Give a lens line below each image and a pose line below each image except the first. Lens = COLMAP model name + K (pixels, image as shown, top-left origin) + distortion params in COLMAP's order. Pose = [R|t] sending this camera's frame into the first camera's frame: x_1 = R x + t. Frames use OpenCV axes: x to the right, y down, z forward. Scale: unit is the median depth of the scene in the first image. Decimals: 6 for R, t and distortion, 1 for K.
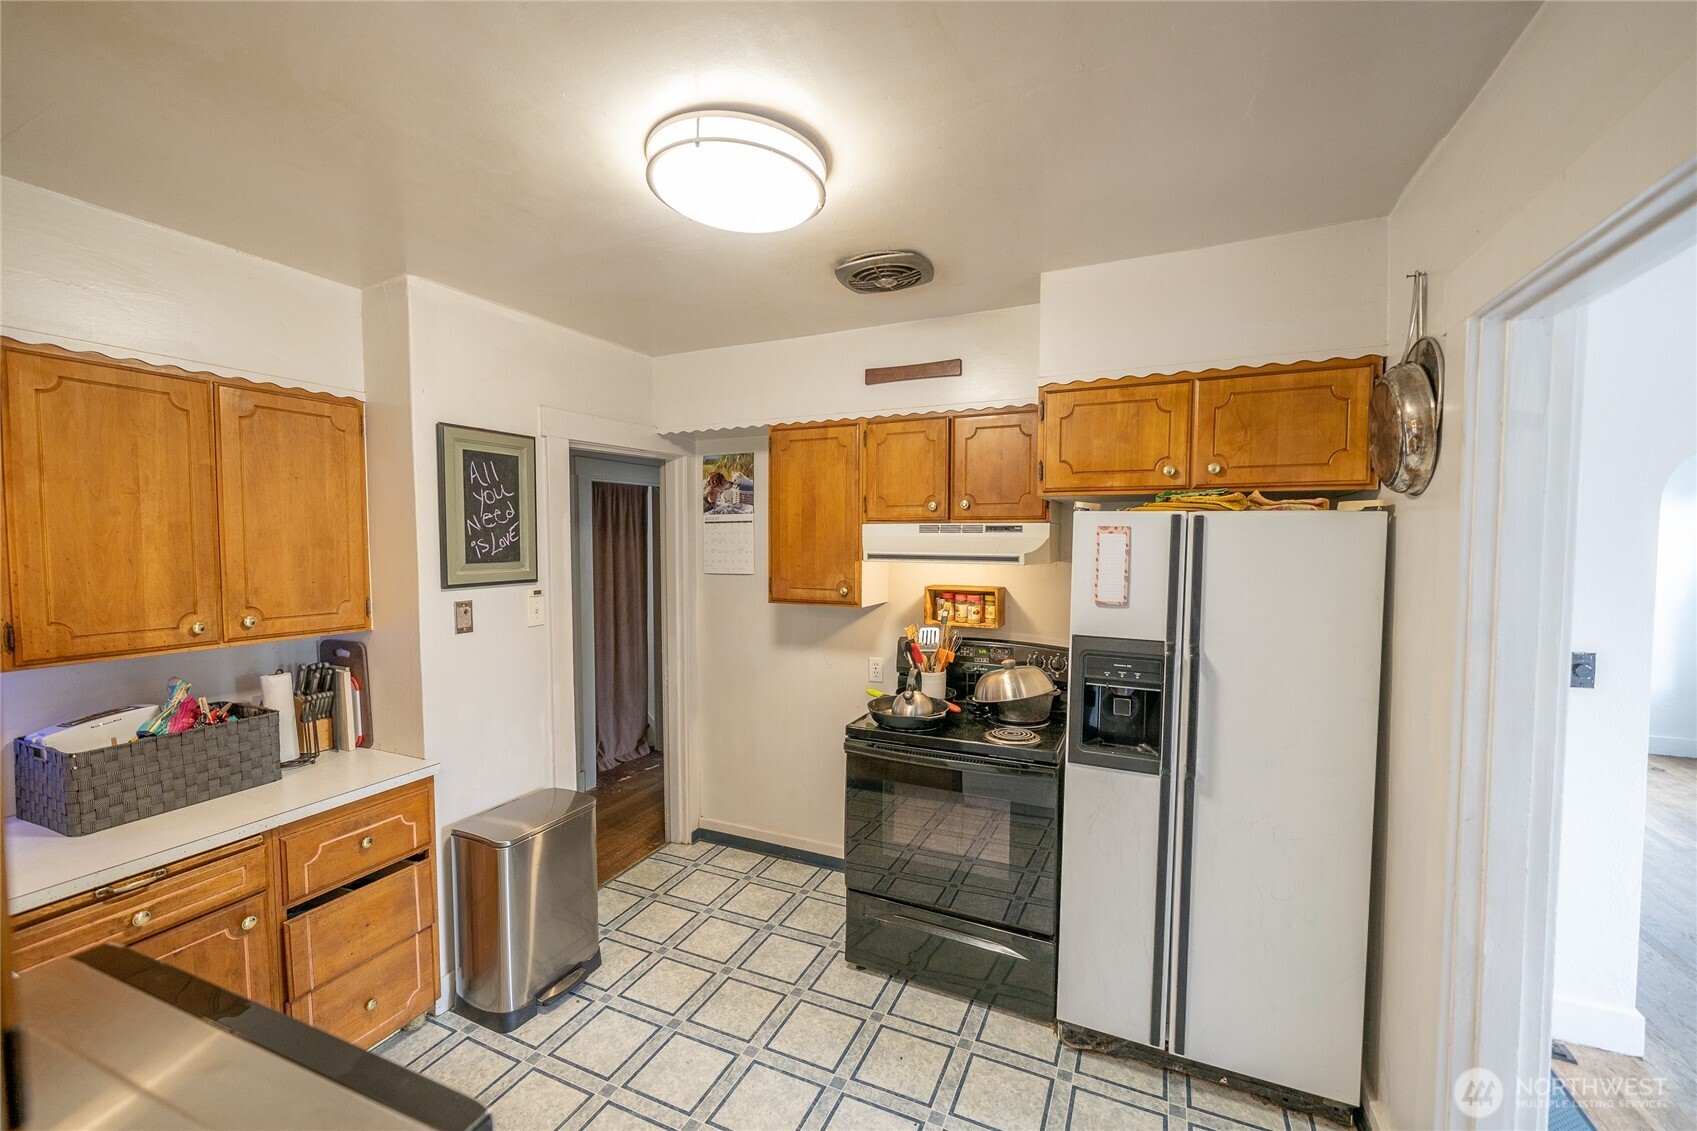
lens RADIAL K [[676.5, 0, 848.5], [0, 676.5, 565.5], [0, 0, 1]] dist [-0.000607, 0.000665]
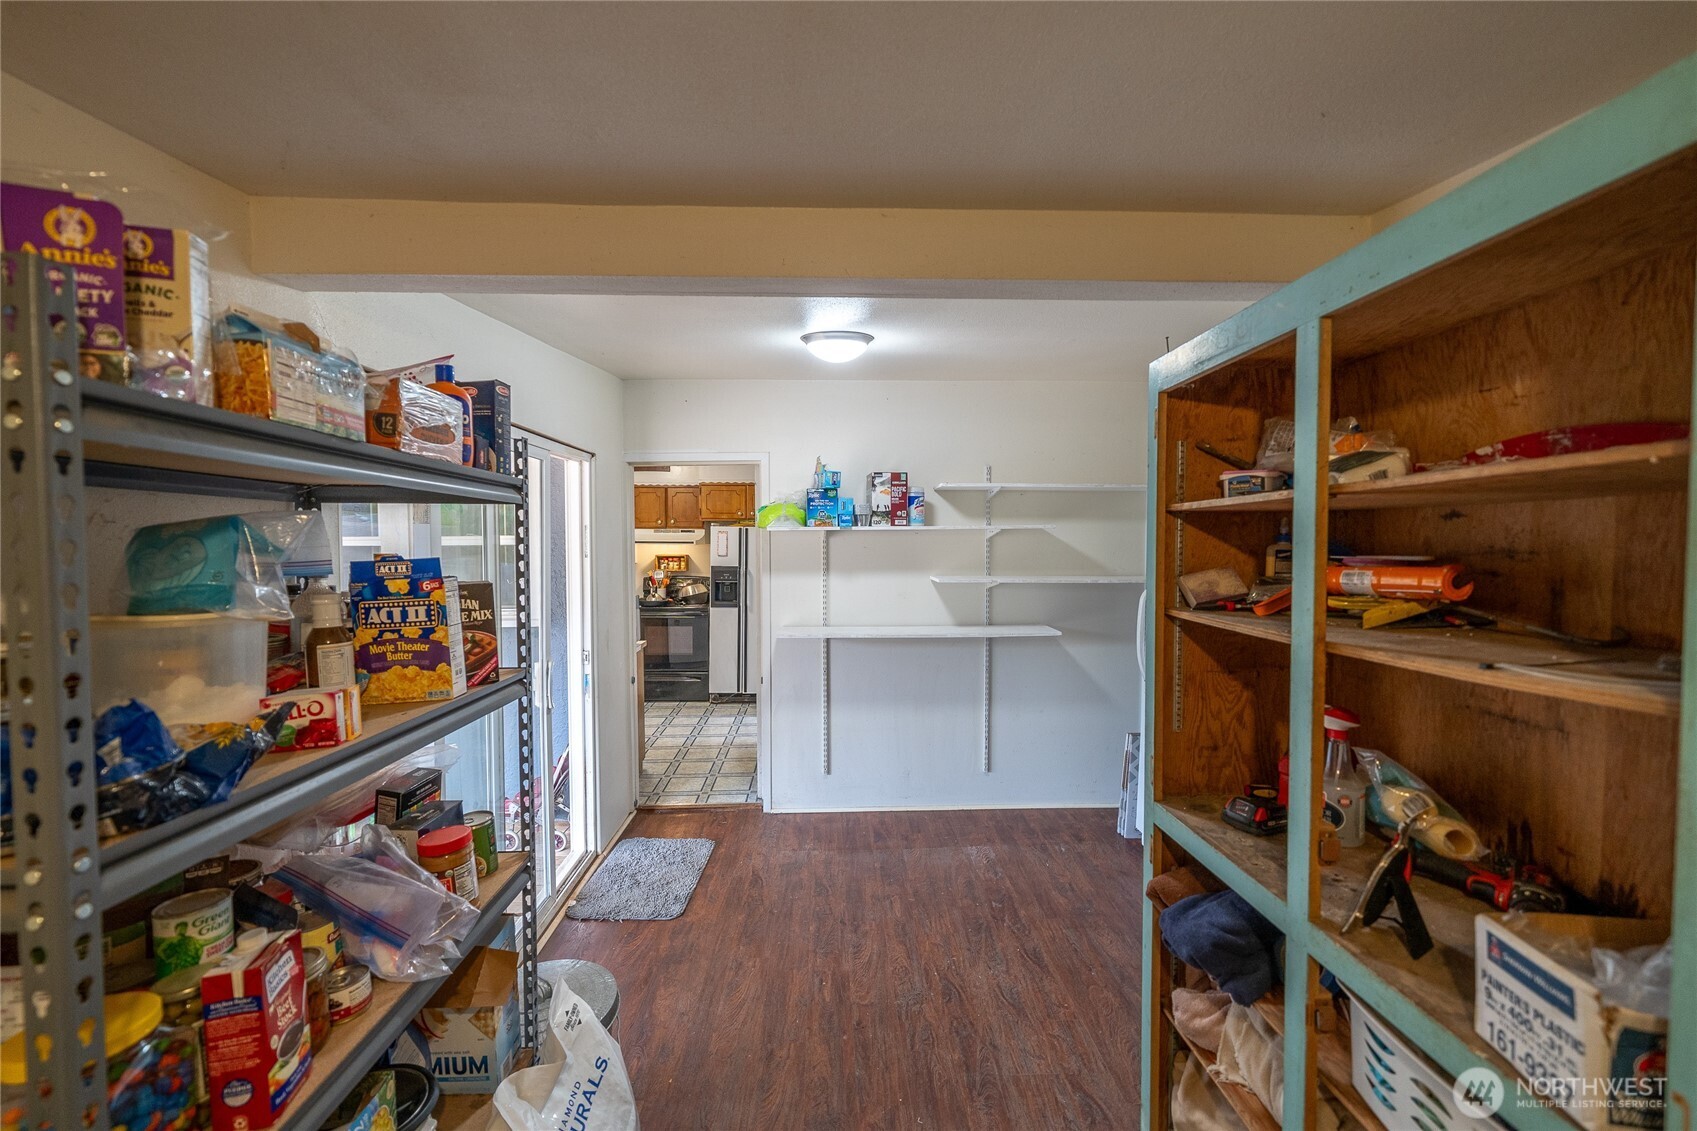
lens RADIAL K [[689.3, 0, 848.5], [0, 689.3, 565.5], [0, 0, 1]] dist [0.000884, -0.000023]
pose [[0.895115, -0.019090, 0.445427, -0.502149], [0.018233, 0.999814, 0.006209, 0.090146], [-0.445463, 0.002564, 0.895297, -2.068041]]
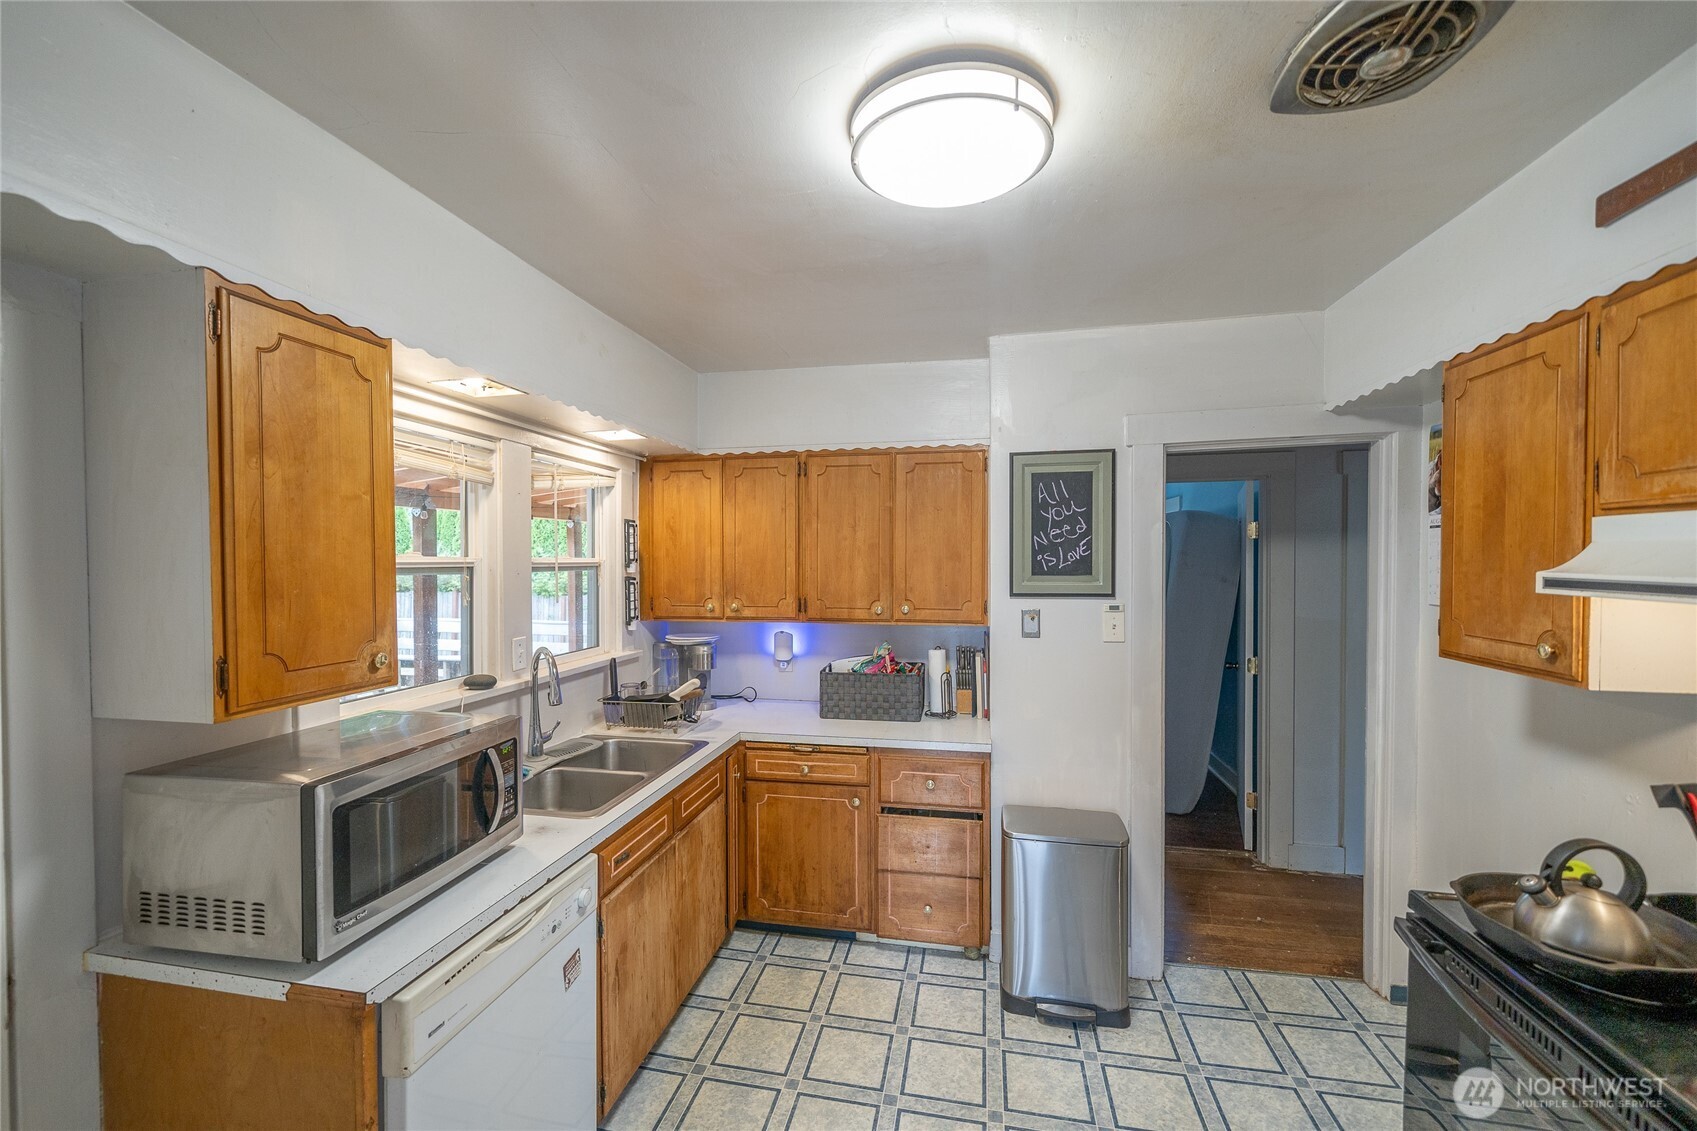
lens RADIAL K [[676.5, 0, 848.5], [0, 676.5, 565.5], [0, 0, 1]] dist [-0.000607, 0.000665]
pose [[0.229054, 0.009753, -0.973365, 0.436790], [-0.037016, 0.999314, 0.001303, -0.008917], [0.972710, 0.035732, 0.229258, 0.440534]]
